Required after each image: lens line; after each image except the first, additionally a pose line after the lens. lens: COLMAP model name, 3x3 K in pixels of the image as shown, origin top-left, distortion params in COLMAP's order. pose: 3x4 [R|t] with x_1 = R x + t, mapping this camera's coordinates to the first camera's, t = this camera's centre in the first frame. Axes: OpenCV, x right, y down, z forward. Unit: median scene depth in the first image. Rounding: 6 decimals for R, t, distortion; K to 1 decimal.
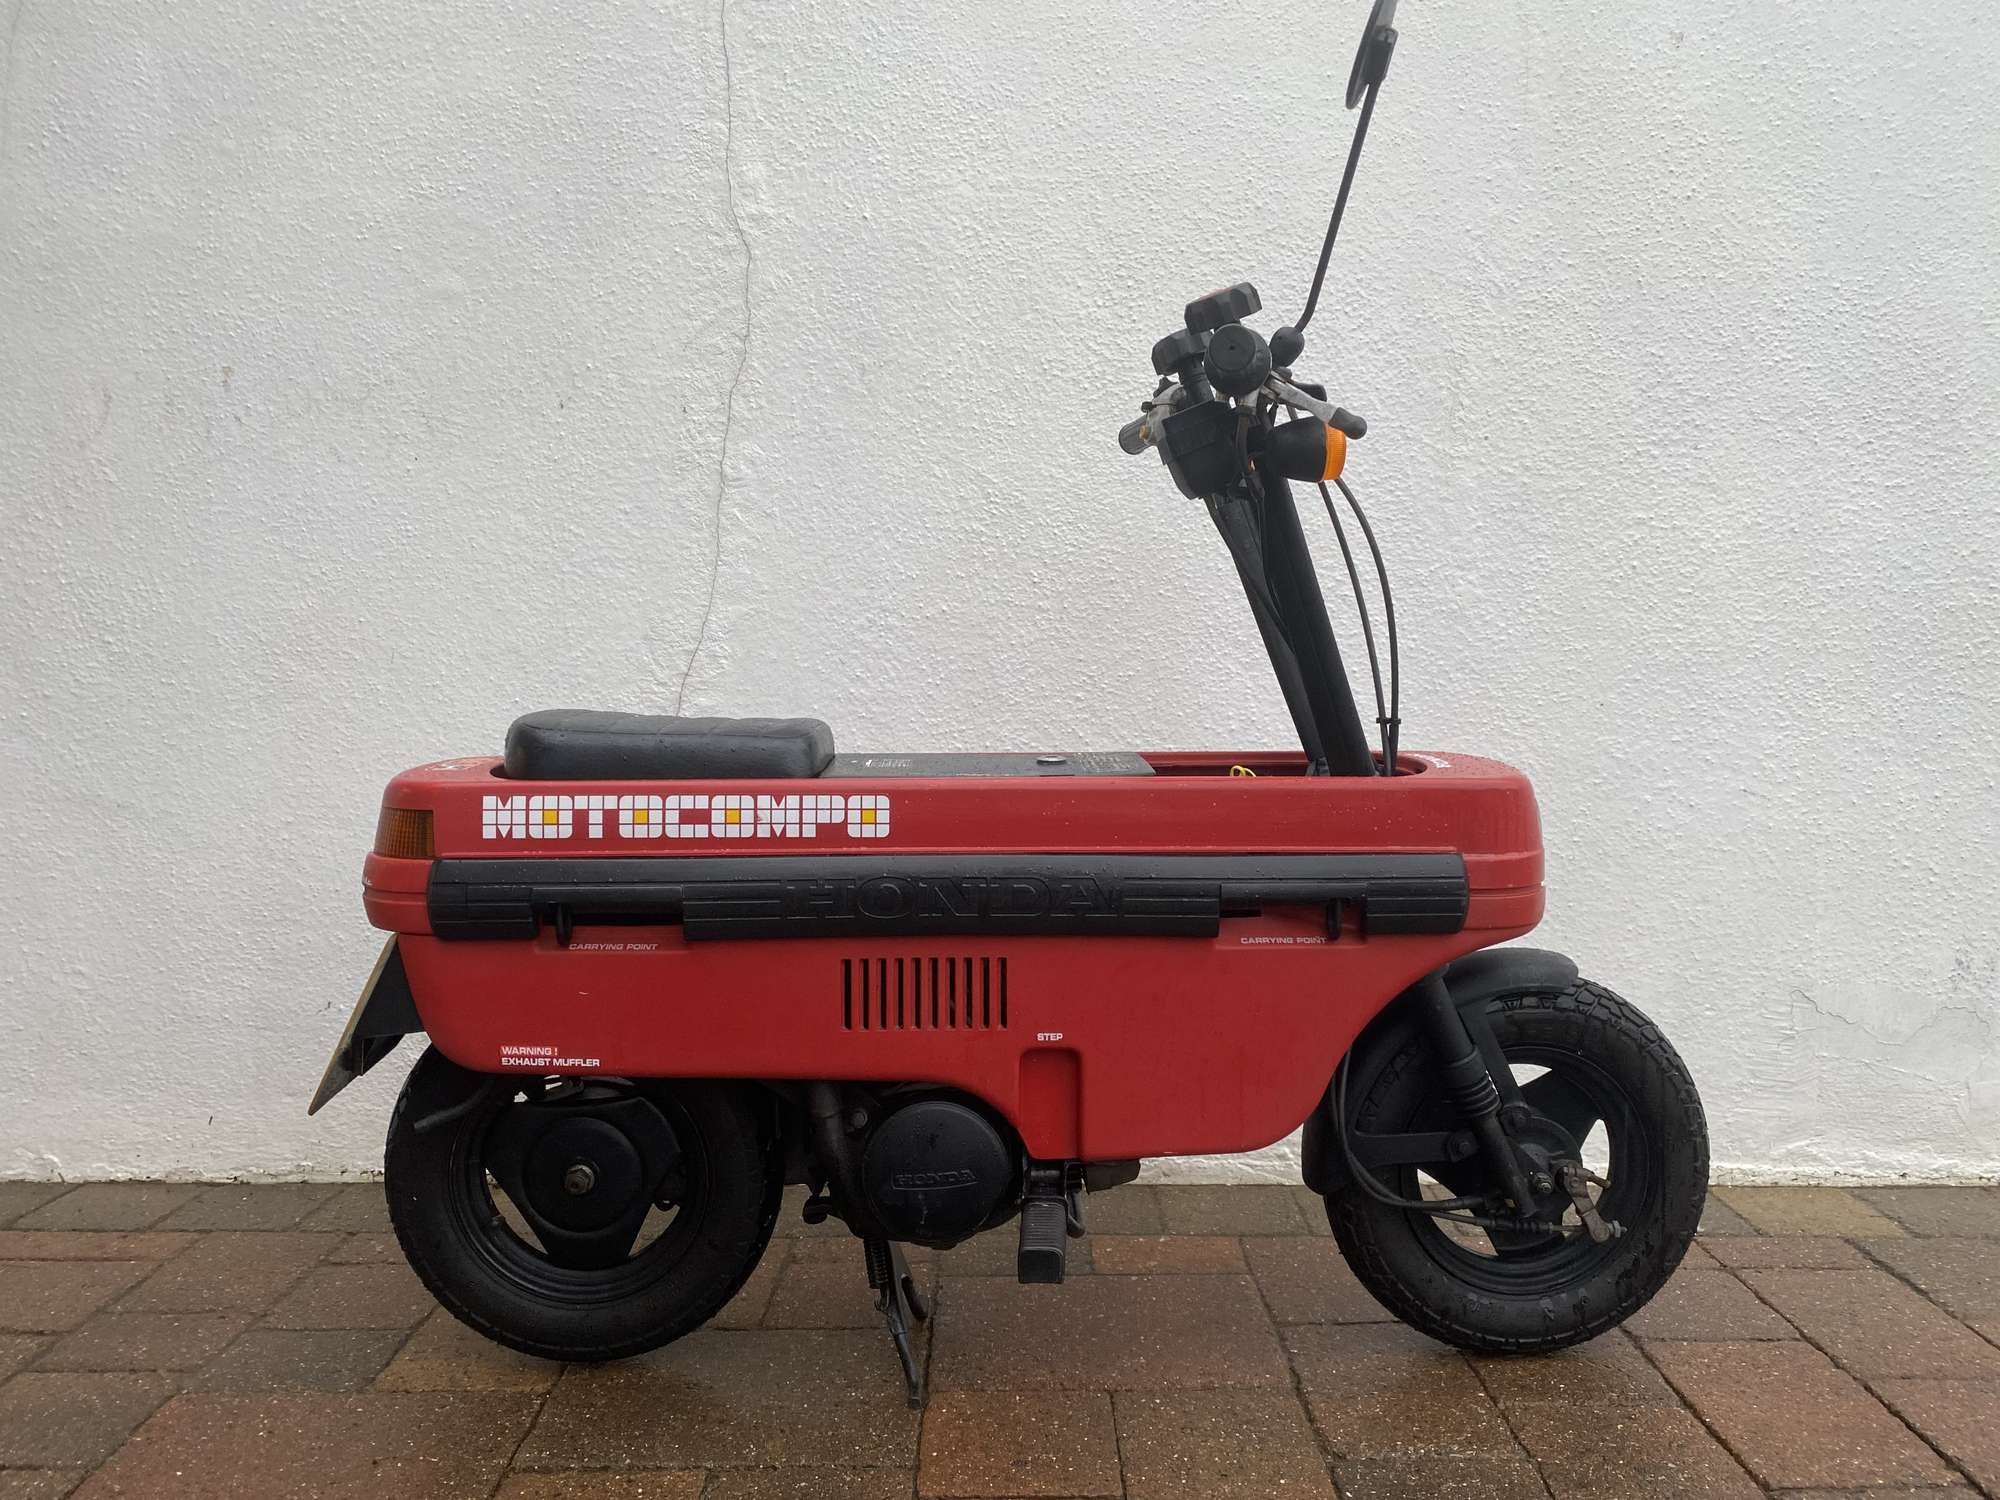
lens RADIAL K [[1584.6, 0, 1057.2], [0, 1584.6, 735.3], [0, 0, 1]] dist [0.005221, -0.009948]
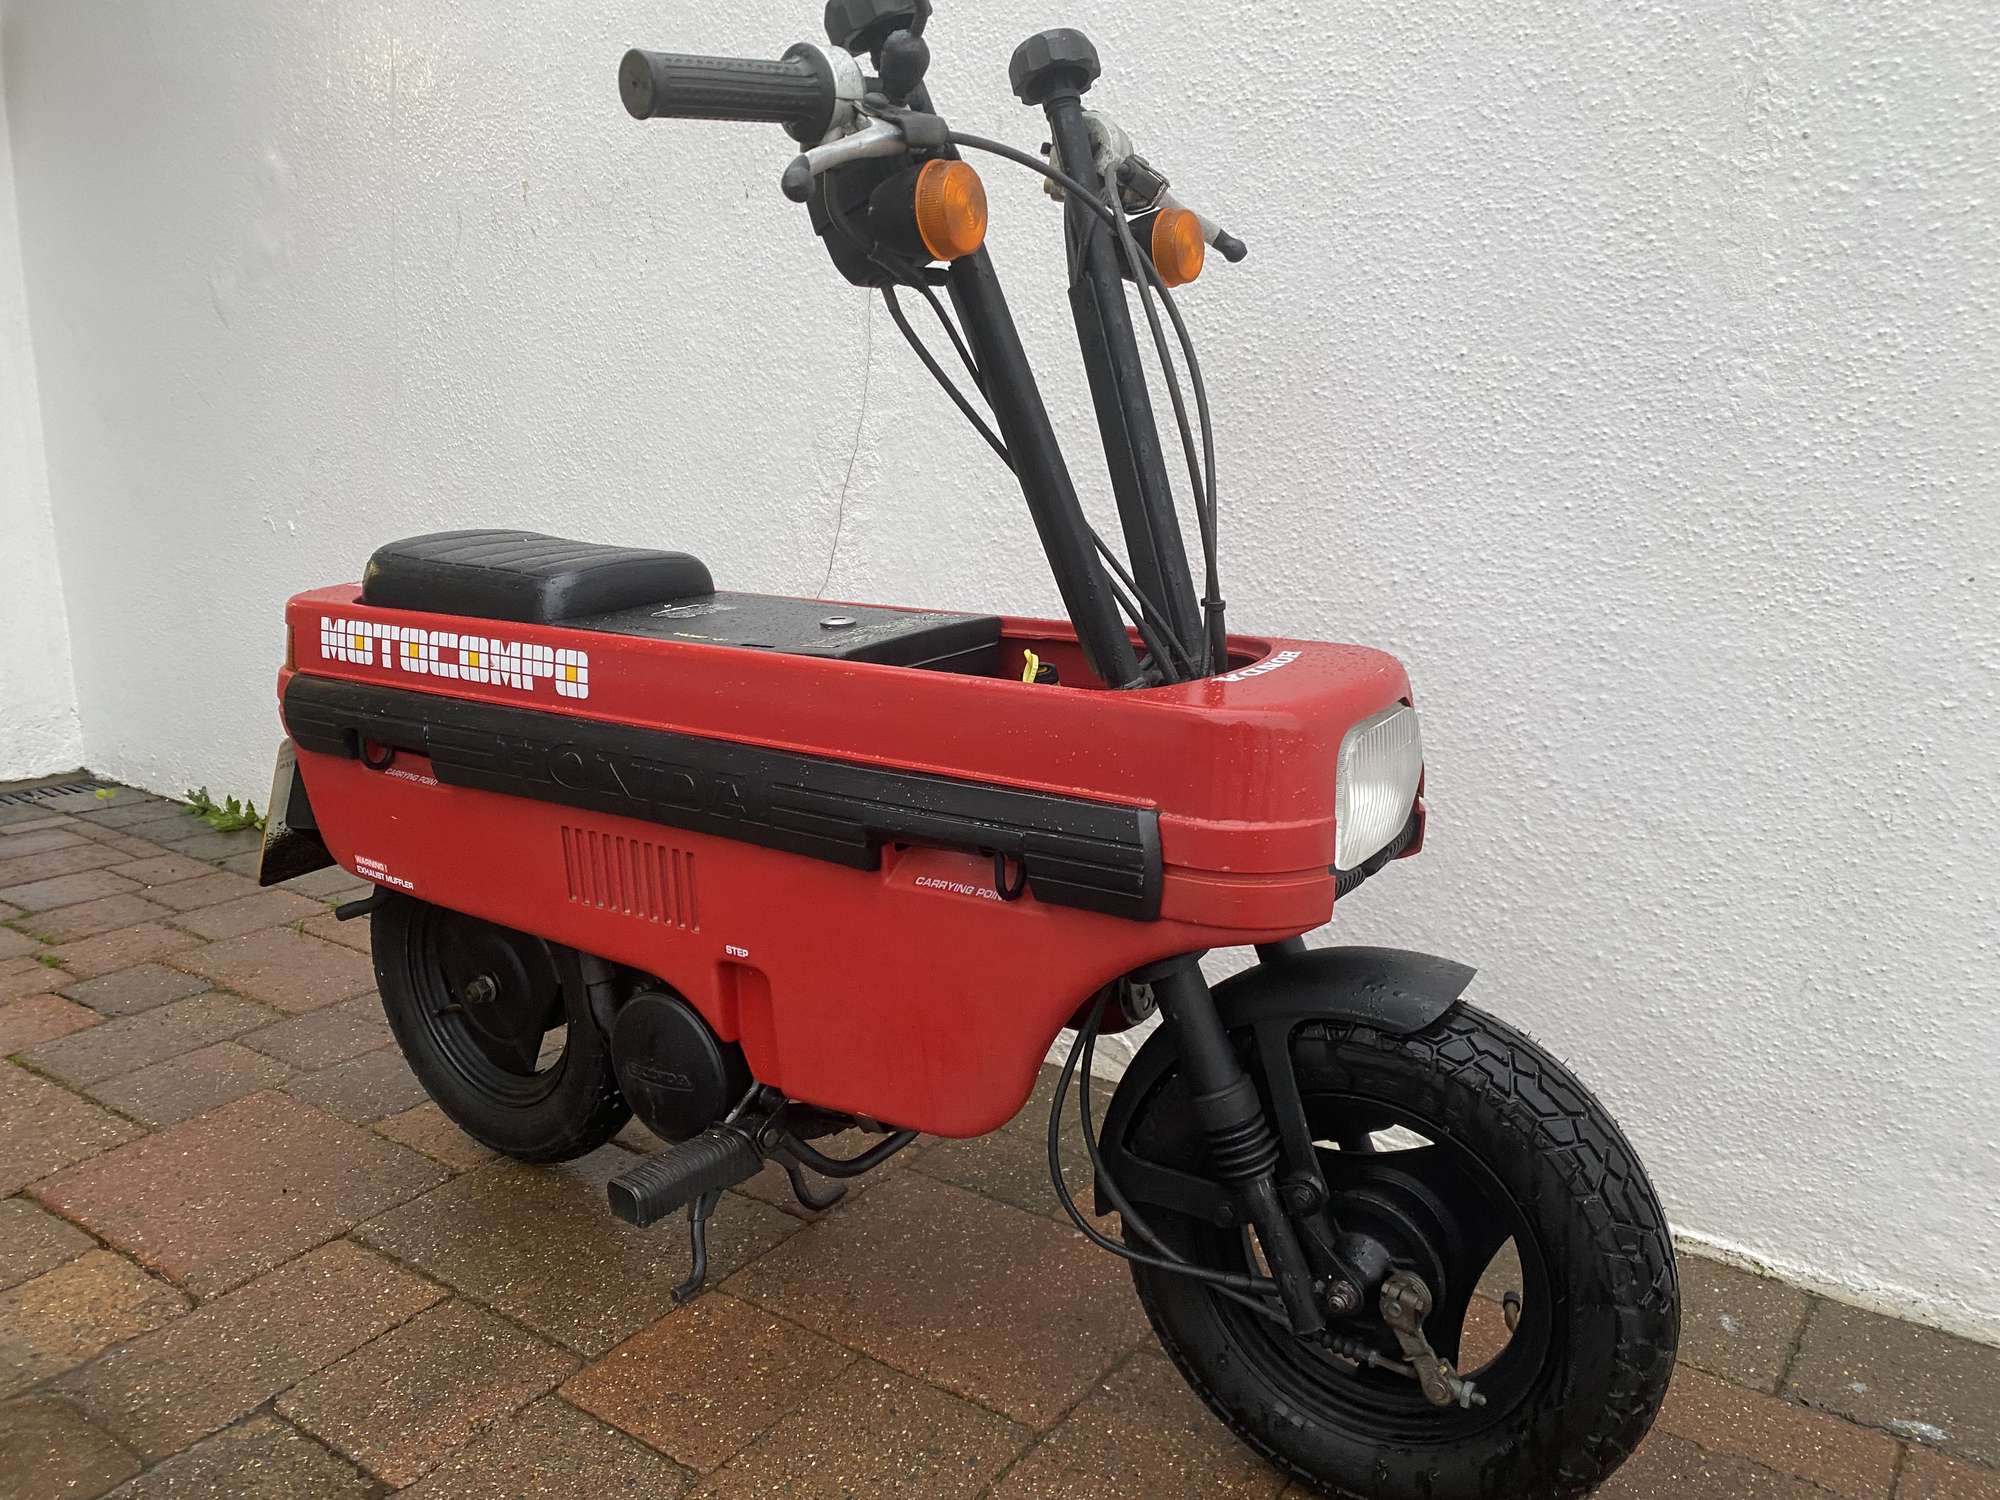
lens RADIAL K [[1584.6, 0, 1039.8], [0, 1584.6, 767.6], [0, 0, 1]] dist [0.005221, -0.009948]
pose [[0.802395, 0.133948, -0.581567, 0.567135], [-0.035868, 0.983549, 0.177047, -0.058588], [0.595715, -0.121202, 0.793999, 0.403048]]
